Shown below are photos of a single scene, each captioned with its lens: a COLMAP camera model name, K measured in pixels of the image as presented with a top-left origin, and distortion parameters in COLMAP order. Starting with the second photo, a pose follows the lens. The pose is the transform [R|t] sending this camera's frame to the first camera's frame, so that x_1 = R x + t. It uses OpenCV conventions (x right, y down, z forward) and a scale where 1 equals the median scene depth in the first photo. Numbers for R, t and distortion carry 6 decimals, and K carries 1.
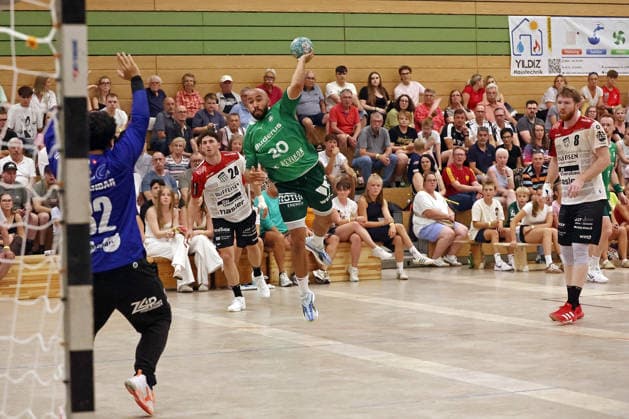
lens RADIAL K [[1787.1, 0, 314.5], [0, 1787.1, 209.5], [0, 0, 1]] dist [-0.033978, 1.065020]
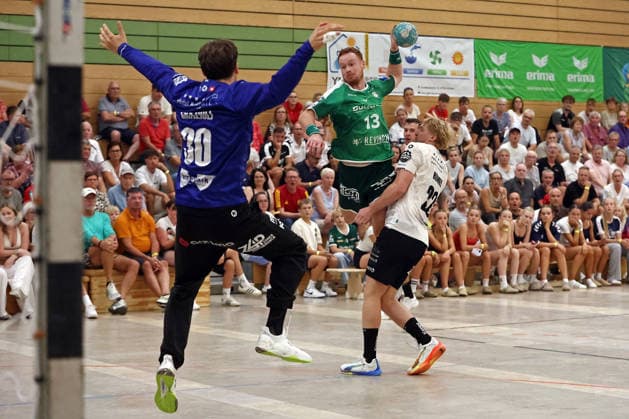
lens RADIAL K [[1658.9, 0, 314.0], [0, 1658.9, 189.5], [0, 0, 1]] dist [-0.087540, -0.487905]
pose [[0.986118, 0.017541, 0.165120, -0.047698], [-0.013790, 0.999621, -0.023835, -0.001765], [-0.165475, 0.021227, 0.985985, 0.132604]]
